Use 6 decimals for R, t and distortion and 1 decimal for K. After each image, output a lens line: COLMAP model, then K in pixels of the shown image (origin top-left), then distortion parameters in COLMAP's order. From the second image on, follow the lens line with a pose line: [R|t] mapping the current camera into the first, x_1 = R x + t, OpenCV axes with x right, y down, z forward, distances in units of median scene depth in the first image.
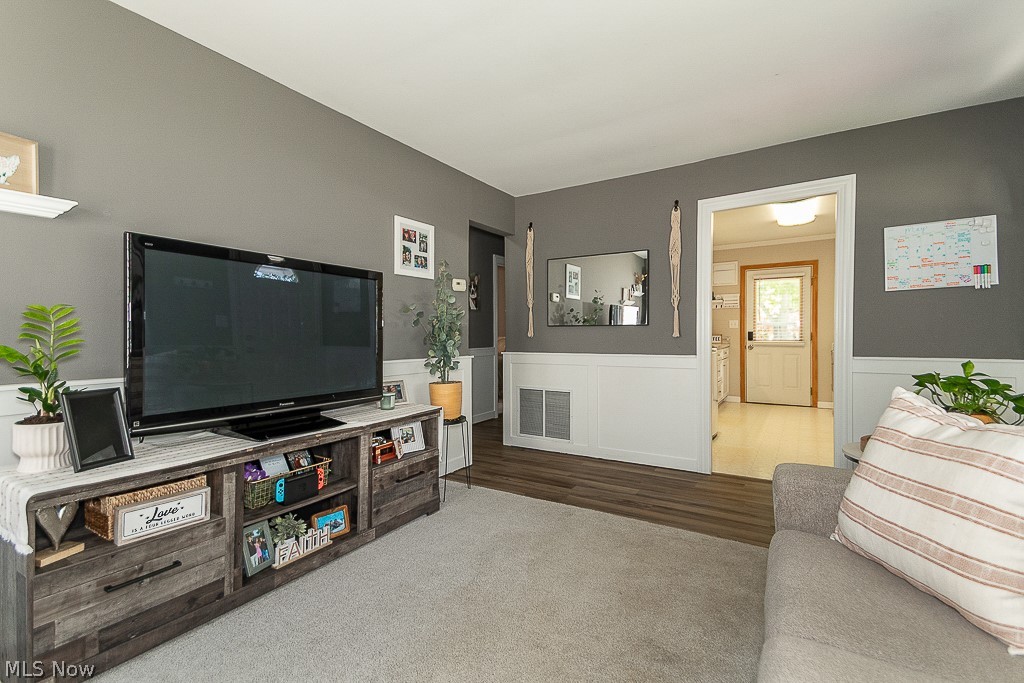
lens RADIAL K [[478.1, 0, 502.4], [0, 478.1, 339.1], [0, 0, 1]] dist [0.024869, -0.004928]
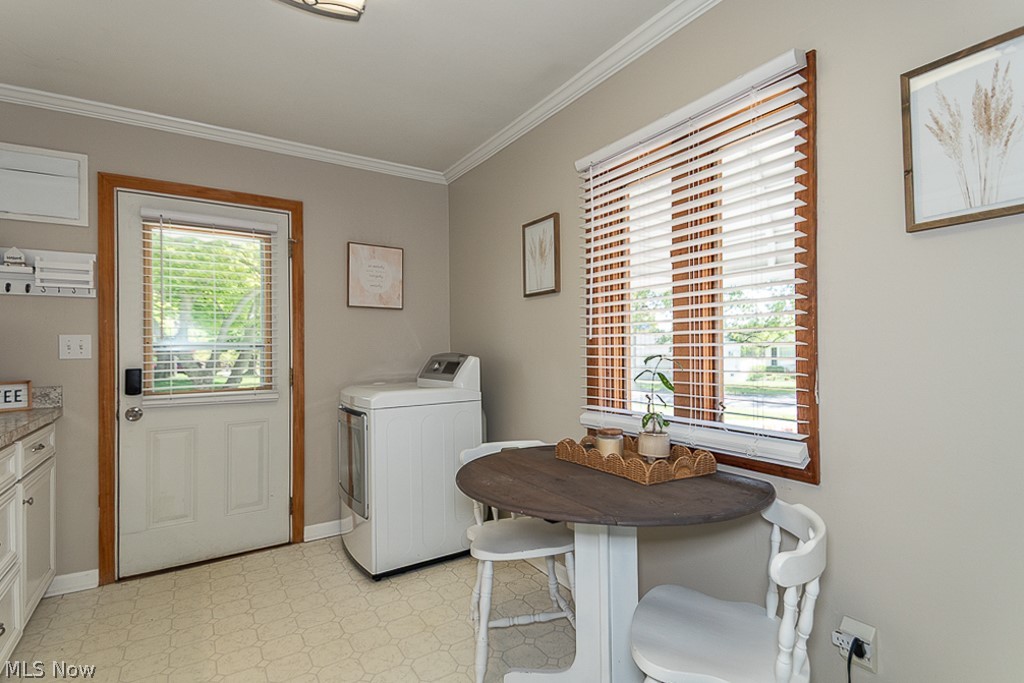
lens RADIAL K [[478.1, 0, 490.4], [0, 478.1, 344.4], [0, 0, 1]] dist [0.024869, -0.004928]
pose [[0.423836, 0.014932, 0.905616, 0.310893], [0.023574, 0.999344, -0.027511, -0.017518], [-0.905432, 0.033009, 0.423205, 0.623577]]
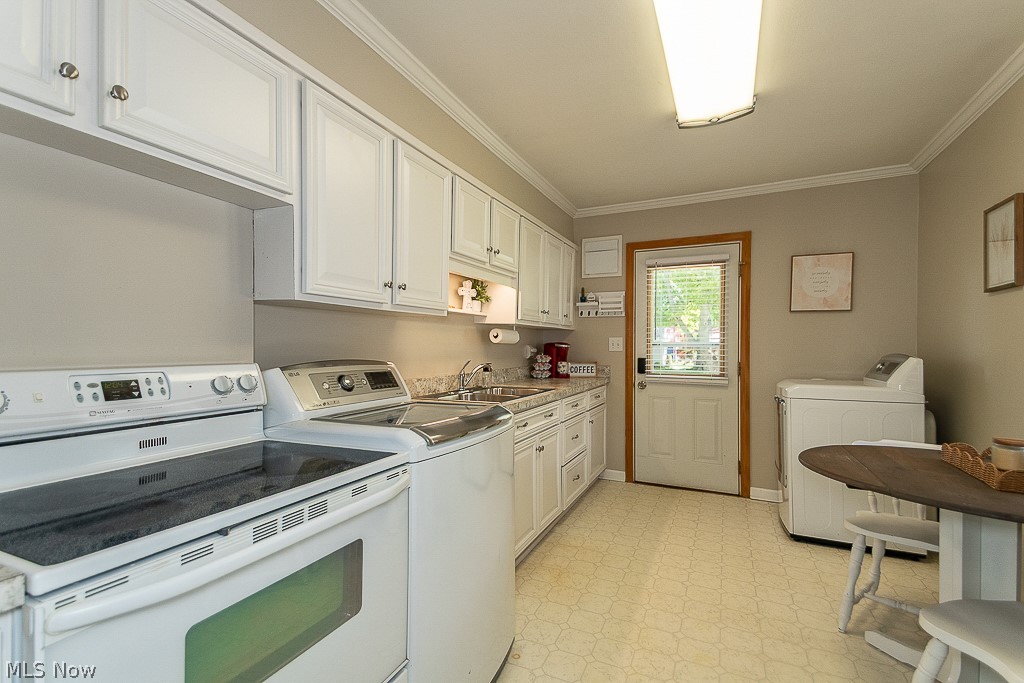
lens RADIAL K [[478.1, 0, 519.1], [0, 478.1, 345.9], [0, 0, 1]] dist [0.024869, -0.004928]
pose [[0.989958, 0.013774, 0.140692, 0.292849], [-0.011118, 0.999745, -0.019644, -0.017071], [-0.140927, 0.017883, 0.989858, 0.459986]]
